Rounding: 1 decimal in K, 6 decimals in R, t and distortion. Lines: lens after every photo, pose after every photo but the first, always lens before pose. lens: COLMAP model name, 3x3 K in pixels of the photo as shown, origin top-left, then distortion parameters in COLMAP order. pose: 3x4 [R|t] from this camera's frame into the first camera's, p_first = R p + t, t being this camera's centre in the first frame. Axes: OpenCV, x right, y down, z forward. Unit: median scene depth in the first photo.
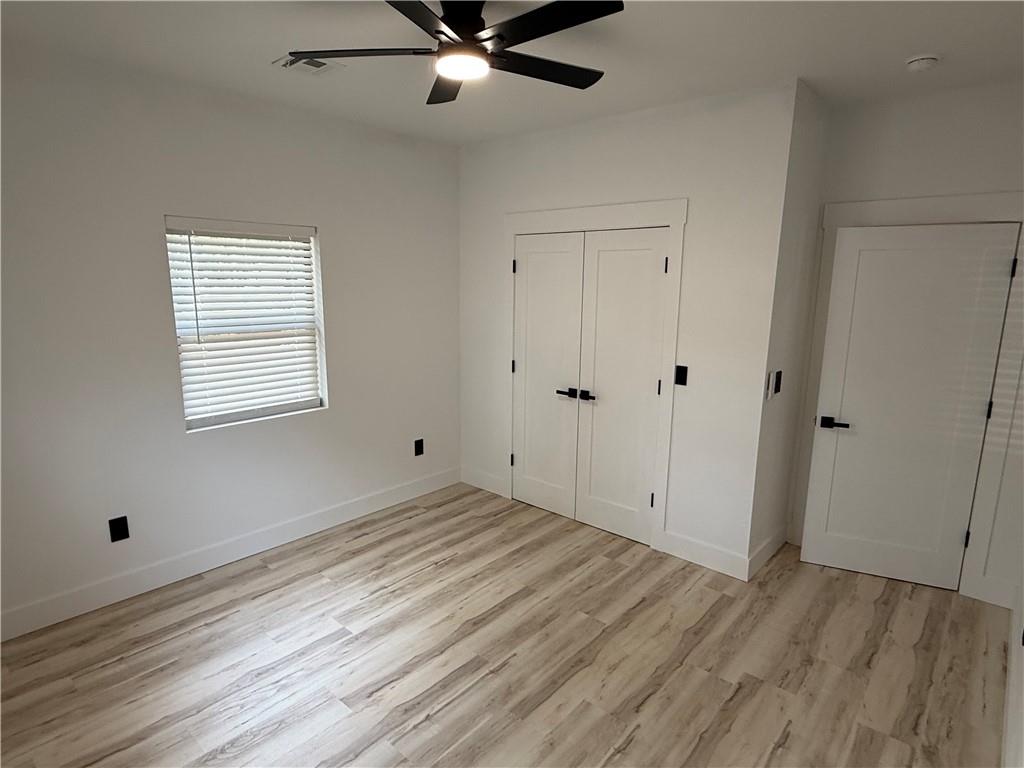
lens RADIAL K [[569.1, 0, 518.1], [0, 569.1, 386.0], [0, 0, 1]] dist [-0.002153, 0.001153]
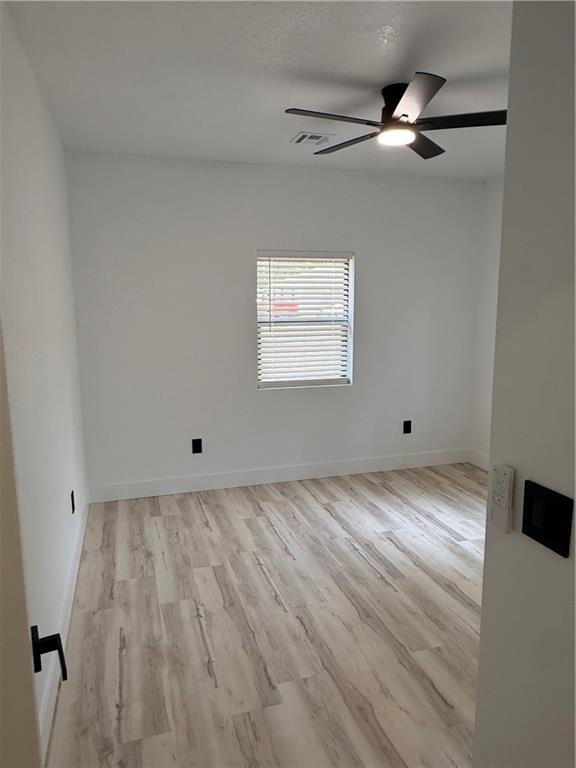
lens RADIAL K [[528.9, 0, 291.2], [0, 528.9, 386.5], [0, 0, 1]] dist [-0.013572, 0.013173]
pose [[-0.513555, 0.127825, -0.848482, 0.851102], [-0.164642, 0.955788, 0.243642, -0.149295], [0.842113, 0.264820, -0.469805, 1.041946]]
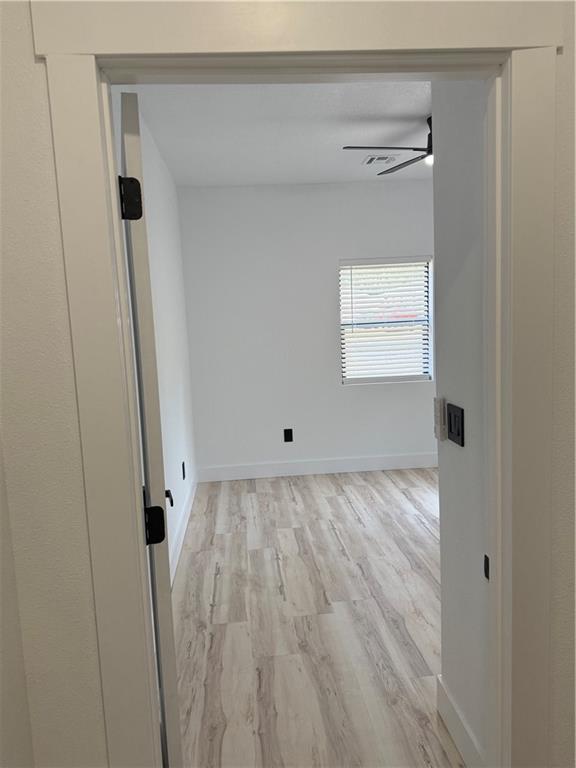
lens RADIAL K [[573.1, 0, 287.7], [0, 573.1, 382.5], [0, 0, 1]] dist [0.051751, -0.055928]
pose [[-0.688766, 0.103531, -0.717553, 1.028343], [-0.101841, 0.966120, 0.237150, -0.176283], [0.717795, 0.236418, -0.654887, 1.301964]]
